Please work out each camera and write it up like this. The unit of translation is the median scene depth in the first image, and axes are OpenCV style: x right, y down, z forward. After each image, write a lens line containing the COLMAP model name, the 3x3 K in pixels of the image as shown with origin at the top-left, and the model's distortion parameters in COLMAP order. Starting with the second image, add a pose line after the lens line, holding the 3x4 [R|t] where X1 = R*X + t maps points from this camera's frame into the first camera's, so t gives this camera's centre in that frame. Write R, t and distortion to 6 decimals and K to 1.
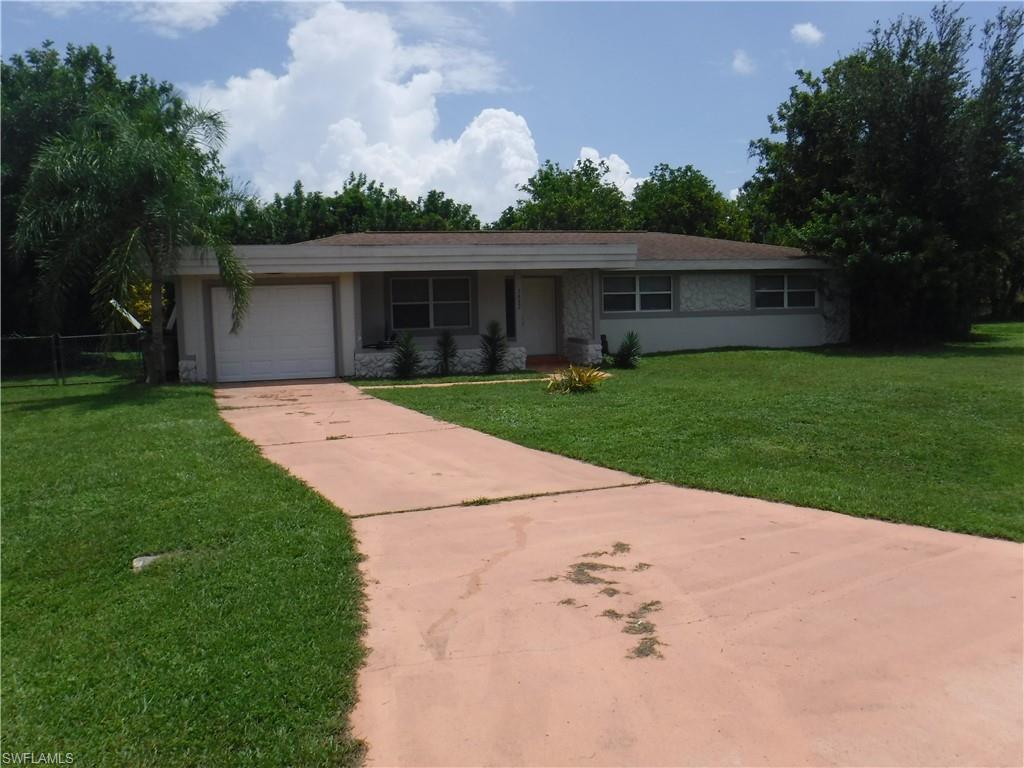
lens RADIAL K [[840.2, 0, 509.0], [0, 840.2, 380.7], [0, 0, 1]] dist [-0.082826, 0.026988]
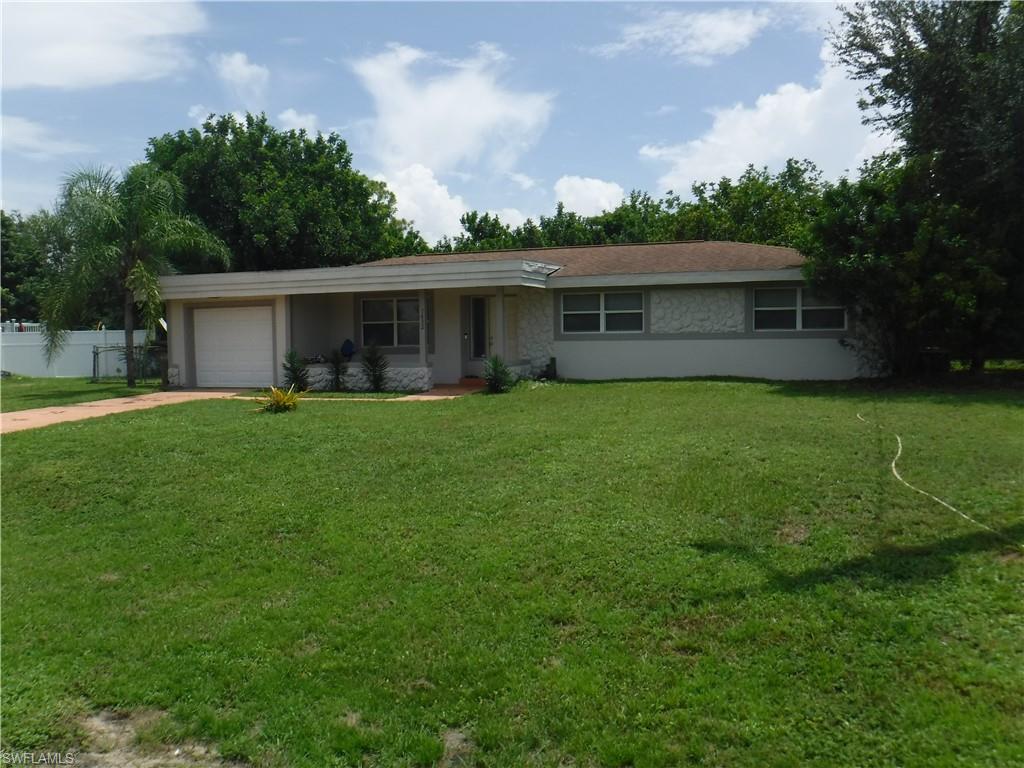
lens RADIAL K [[840.2, 0, 514.3], [0, 840.2, 386.6], [0, 0, 1]] dist [-0.082826, 0.026988]
pose [[0.832774, 0.046267, -0.551676, 0.569829], [-0.054084, 0.998534, 0.002103, -0.021827], [0.550965, 0.028085, 0.834056, 0.201905]]
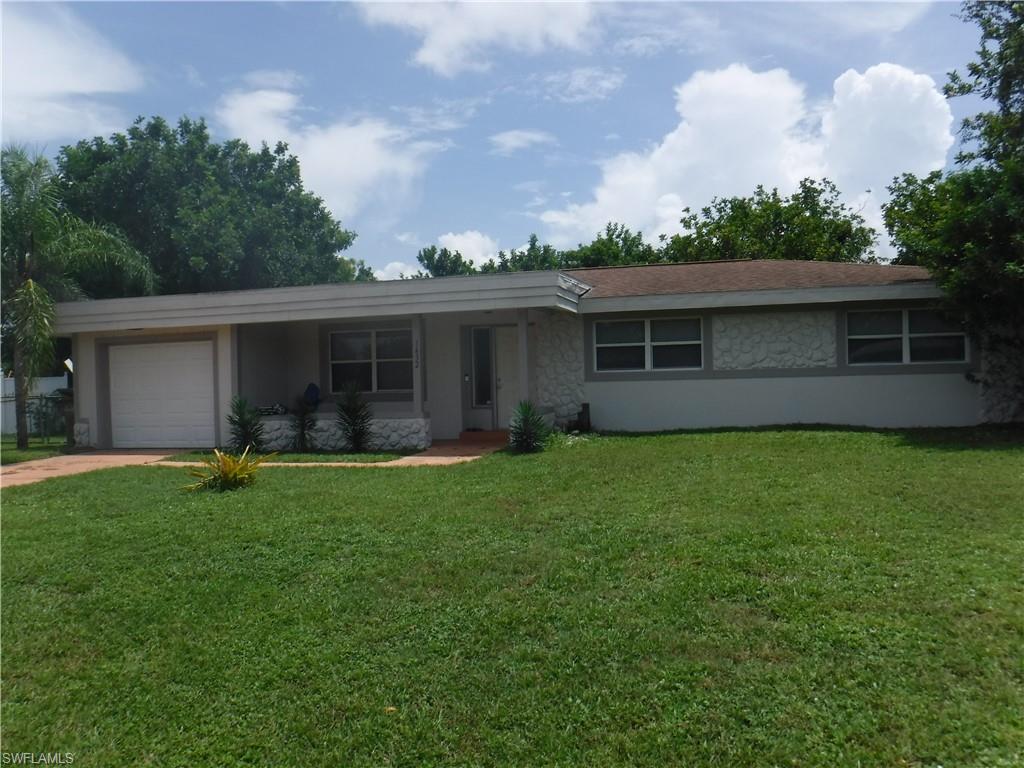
lens RADIAL K [[840.2, 0, 518.3], [0, 840.2, 389.4], [0, 0, 1]] dist [-0.082826, 0.026988]
pose [[0.872217, 0.006248, -0.489080, 0.397920], [-0.038684, 0.997667, -0.056242, -0.023569], [0.487588, 0.067975, 0.870424, 0.341916]]
